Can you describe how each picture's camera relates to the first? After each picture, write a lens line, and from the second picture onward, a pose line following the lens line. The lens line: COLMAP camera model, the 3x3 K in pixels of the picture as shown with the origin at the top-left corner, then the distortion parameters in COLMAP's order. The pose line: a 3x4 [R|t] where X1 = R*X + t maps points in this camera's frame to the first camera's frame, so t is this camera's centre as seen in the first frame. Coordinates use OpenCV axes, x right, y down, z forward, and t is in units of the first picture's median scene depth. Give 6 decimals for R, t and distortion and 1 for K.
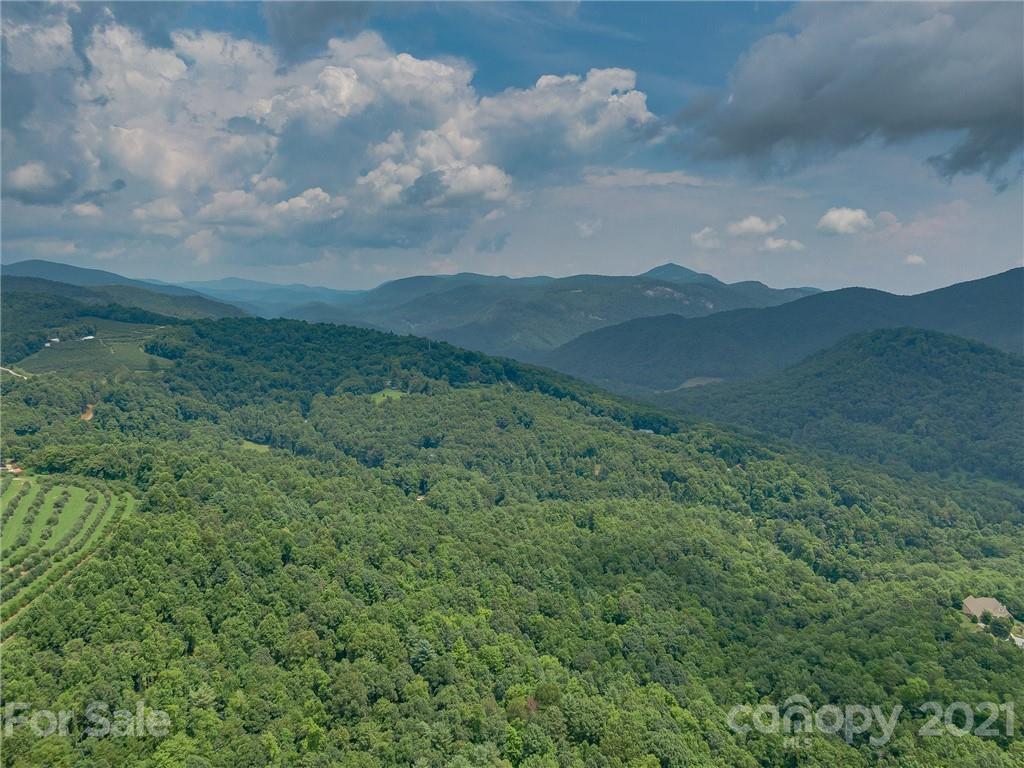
lens RADIAL K [[717.3, 0, 512.0], [0, 717.3, 384.0], [0, 0, 1]] dist [0.064497, -0.112124]
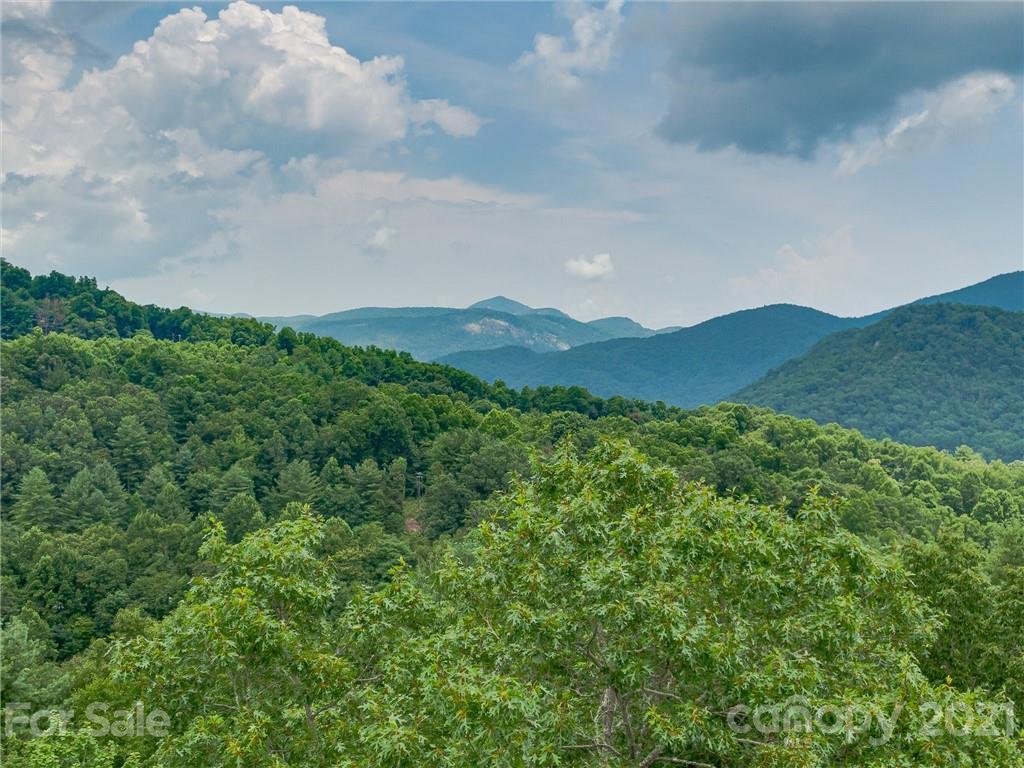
lens RADIAL K [[1019.8, 0, 512.0], [0, 1019.8, 384.0], [0, 0, 1]] dist [0.014813, 0.011700]
pose [[0.972401, -0.004893, 0.233263, 0.038184], [0.030782, 0.993731, -0.107478, 0.060680], [-0.231274, 0.111692, 0.966456, 0.345765]]
